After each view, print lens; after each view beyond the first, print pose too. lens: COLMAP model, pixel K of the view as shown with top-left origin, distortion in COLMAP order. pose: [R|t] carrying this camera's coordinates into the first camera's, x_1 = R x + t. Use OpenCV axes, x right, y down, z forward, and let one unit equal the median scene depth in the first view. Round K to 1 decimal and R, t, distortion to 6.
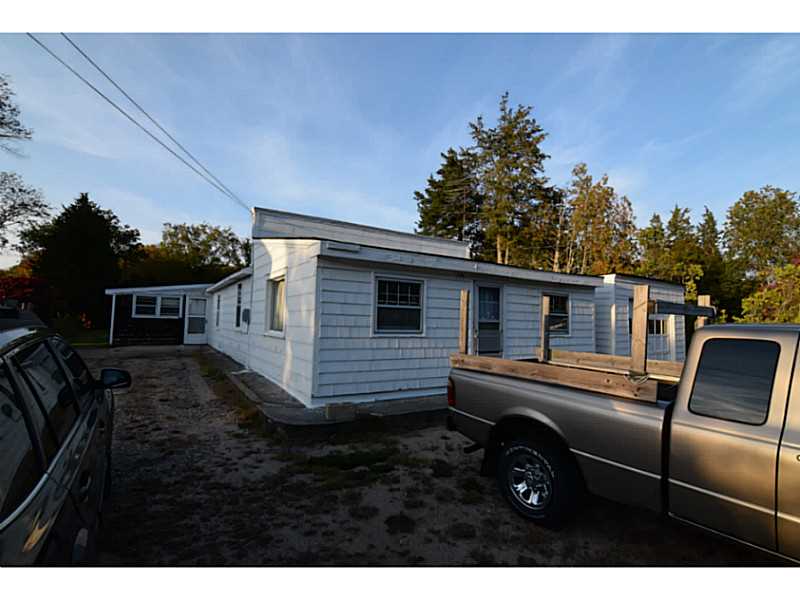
lens RADIAL K [[393.1, 0, 400.0], [0, 393.1, 300.0], [0, 0, 1]] dist [-0.001143, -0.020062]
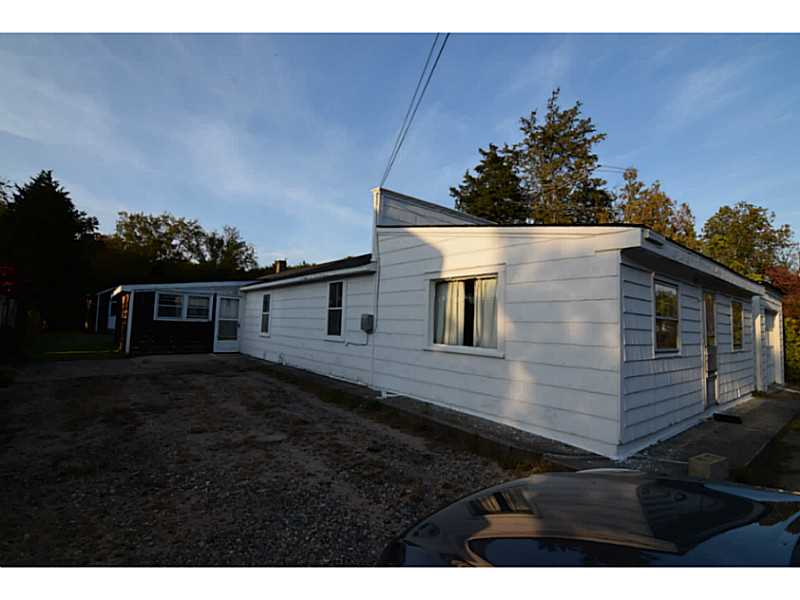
lens RADIAL K [[393.1, 0, 400.0], [0, 393.1, 300.0], [0, 0, 1]] dist [-0.001143, -0.020062]
pose [[0.992422, 0.019420, 0.121335, -0.220352], [-0.018856, 0.999805, -0.005793, -0.001904], [-0.121424, 0.003462, 0.992595, 0.102651]]
